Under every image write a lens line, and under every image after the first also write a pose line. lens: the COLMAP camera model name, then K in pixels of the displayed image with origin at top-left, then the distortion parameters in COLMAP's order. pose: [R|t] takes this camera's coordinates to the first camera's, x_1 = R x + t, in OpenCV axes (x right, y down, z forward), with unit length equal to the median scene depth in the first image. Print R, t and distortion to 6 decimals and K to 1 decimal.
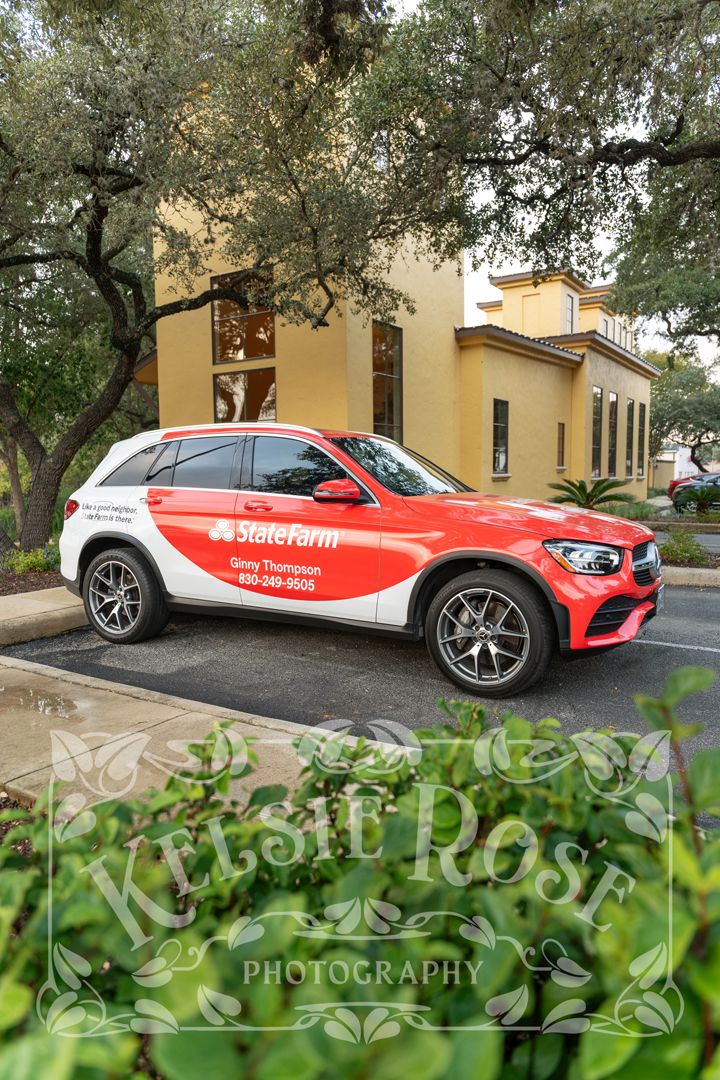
lens RADIAL K [[728.0, 0, 360.0], [0, 728.0, 540.0], [0, 0, 1]] dist [-0.003248, -0.000764]
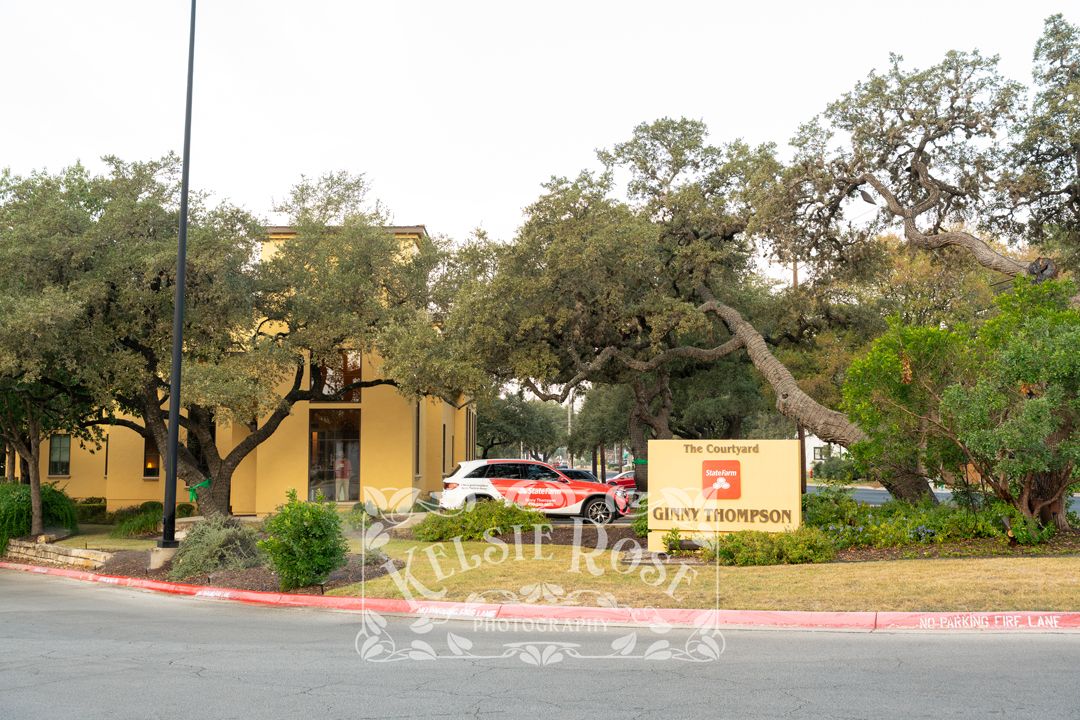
lens RADIAL K [[1153.8, 0, 540.0], [0, 1153.8, 360.0], [0, 0, 1]] dist [-0.003084, -0.001678]
pose [[0.841016, 0.058625, 0.537825, -3.179344], [0.040950, 0.984362, -0.171334, 0.324864], [-0.539459, 0.166119, 0.825463, -3.785859]]
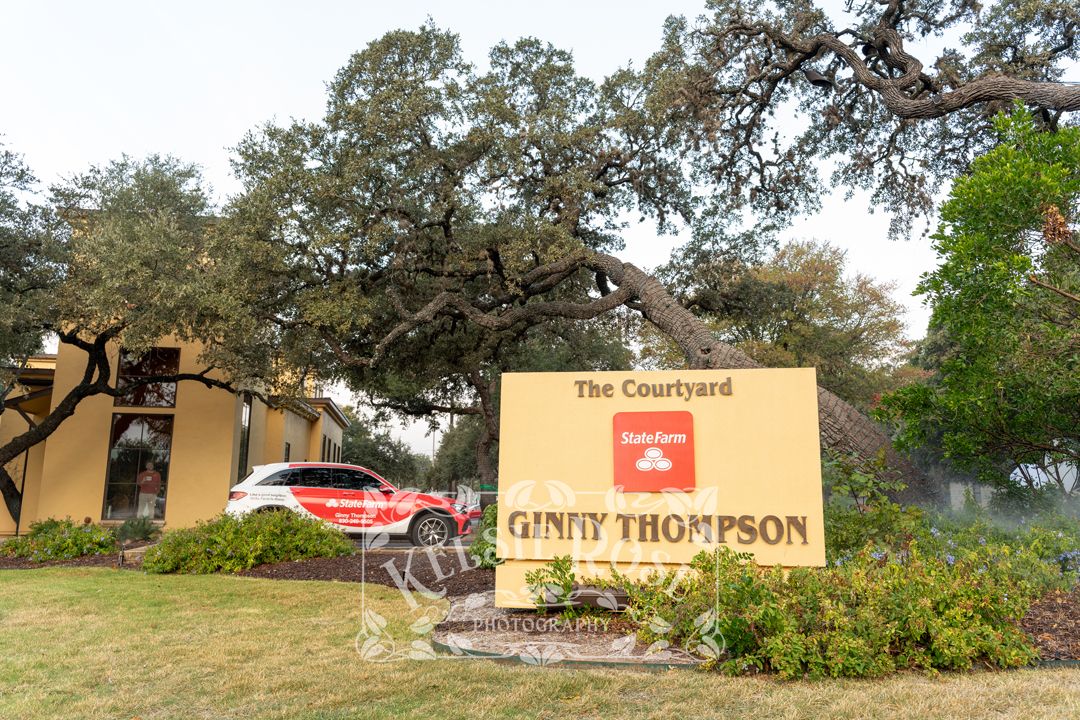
lens RADIAL K [[771.5, 0, 540.0], [0, 771.5, 360.0], [0, 0, 1]] dist [-0.005857, -0.002832]
pose [[0.747676, 0.139815, 0.649178, -1.566068], [0.044417, 0.964866, -0.258961, 0.253020], [-0.662576, 0.222454, 0.715197, -1.707186]]
